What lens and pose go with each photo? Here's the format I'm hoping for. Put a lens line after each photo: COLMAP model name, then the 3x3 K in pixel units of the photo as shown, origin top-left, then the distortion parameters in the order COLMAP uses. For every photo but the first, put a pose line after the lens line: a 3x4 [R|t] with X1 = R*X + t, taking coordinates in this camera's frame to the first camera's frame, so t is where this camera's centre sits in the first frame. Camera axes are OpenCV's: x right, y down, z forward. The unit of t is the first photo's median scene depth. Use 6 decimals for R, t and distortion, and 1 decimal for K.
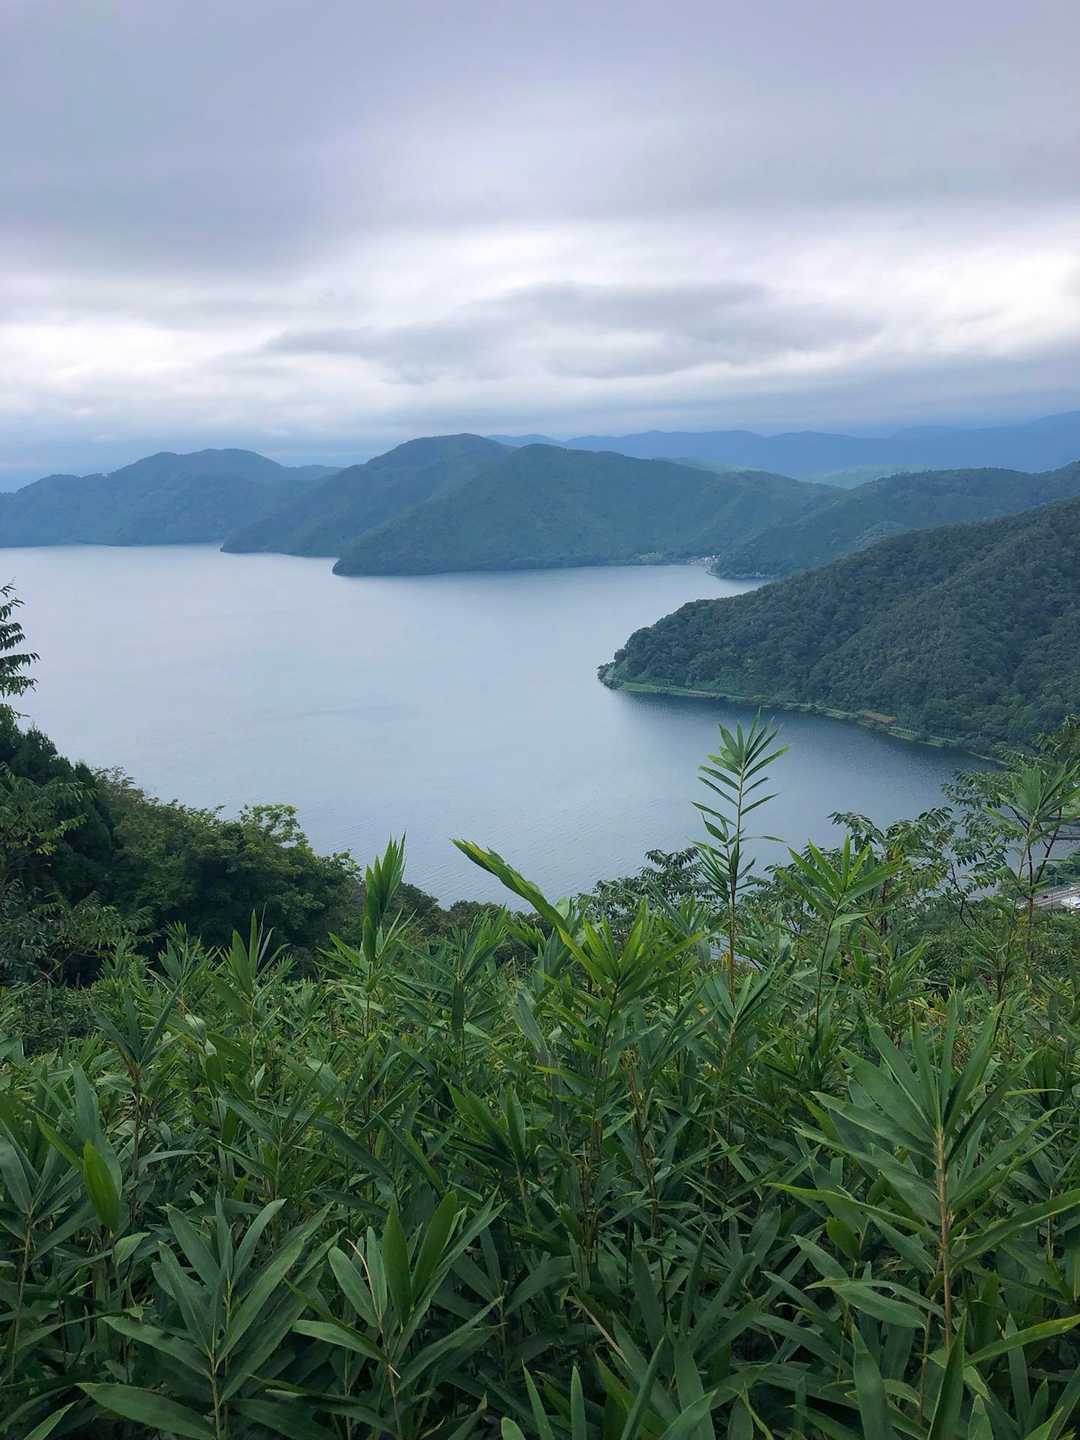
lens RADIAL K [[1180.5, 0, 524.9], [0, 1180.5, 685.4], [0, 0, 1]] dist [0.038280, -0.033731]
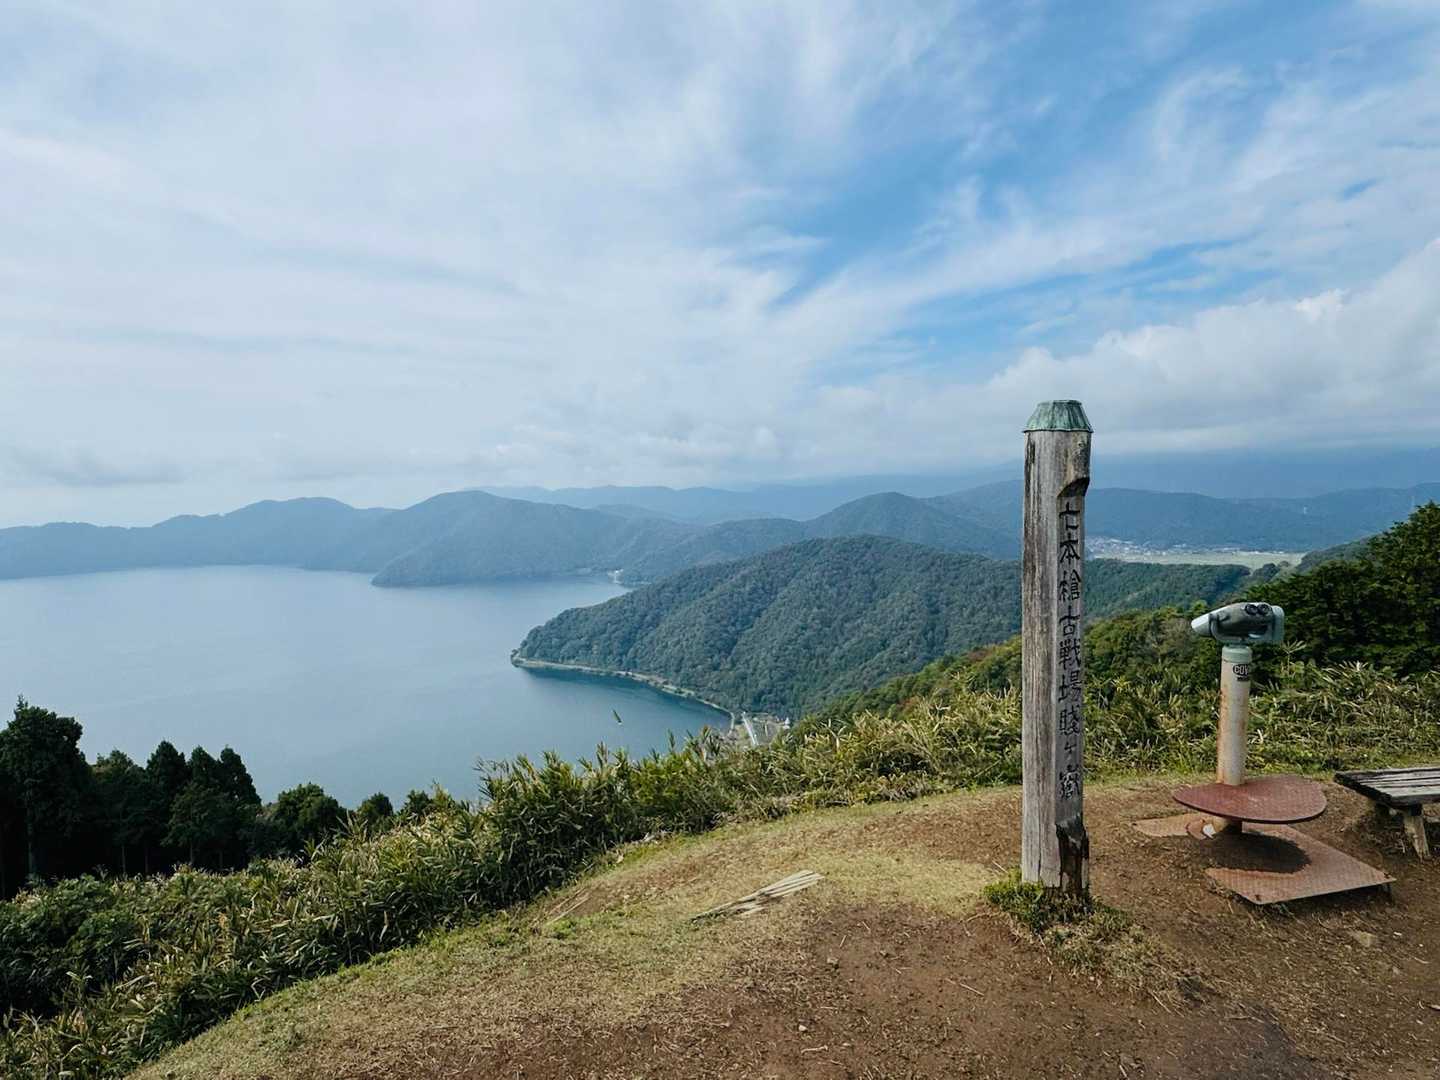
lens RADIAL K [[756.4, 0, 720.5], [0, 756.4, 529.8], [0, 0, 1]] dist [0.008063, 0.001496]
pose [[0.975723, -0.002705, 0.218992, 0.125974], [0.033933, 0.989716, -0.138963, -0.028465], [-0.216364, 0.143020, 0.965781, -0.099823]]
